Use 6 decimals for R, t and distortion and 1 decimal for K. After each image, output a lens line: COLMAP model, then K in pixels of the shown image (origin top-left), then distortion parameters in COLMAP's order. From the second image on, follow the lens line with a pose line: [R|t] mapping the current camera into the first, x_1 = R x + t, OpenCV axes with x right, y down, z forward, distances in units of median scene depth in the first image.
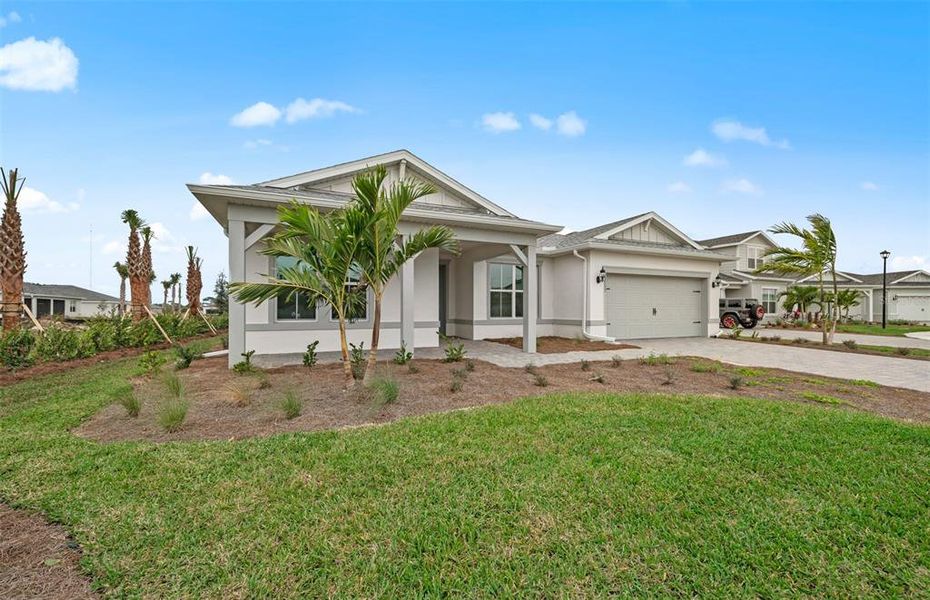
lens RADIAL K [[335.2, 0, 462.9], [0, 335.2, 299.4], [0, 0, 1]] dist [0.001293, 0.000103]
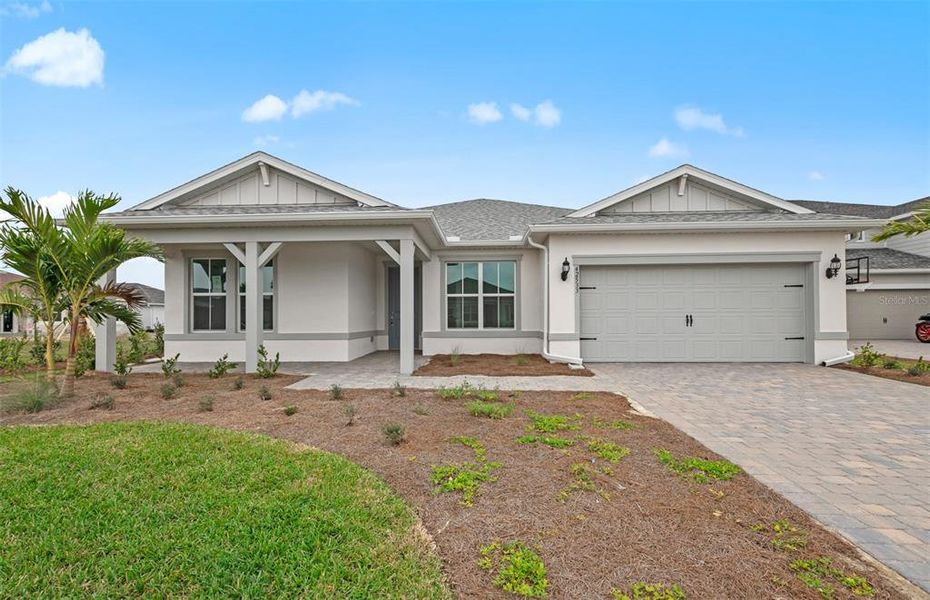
lens RADIAL K [[359.8, 0, 465.1], [0, 359.8, 304.2], [0, 0, 1]] dist [0.001088, -0.000005]
pose [[0.906627, -0.023186, -0.421295, 0.484354], [0.019946, 0.999728, -0.012097, 0.005255], [0.421461, 0.002564, 0.906843, 0.201967]]
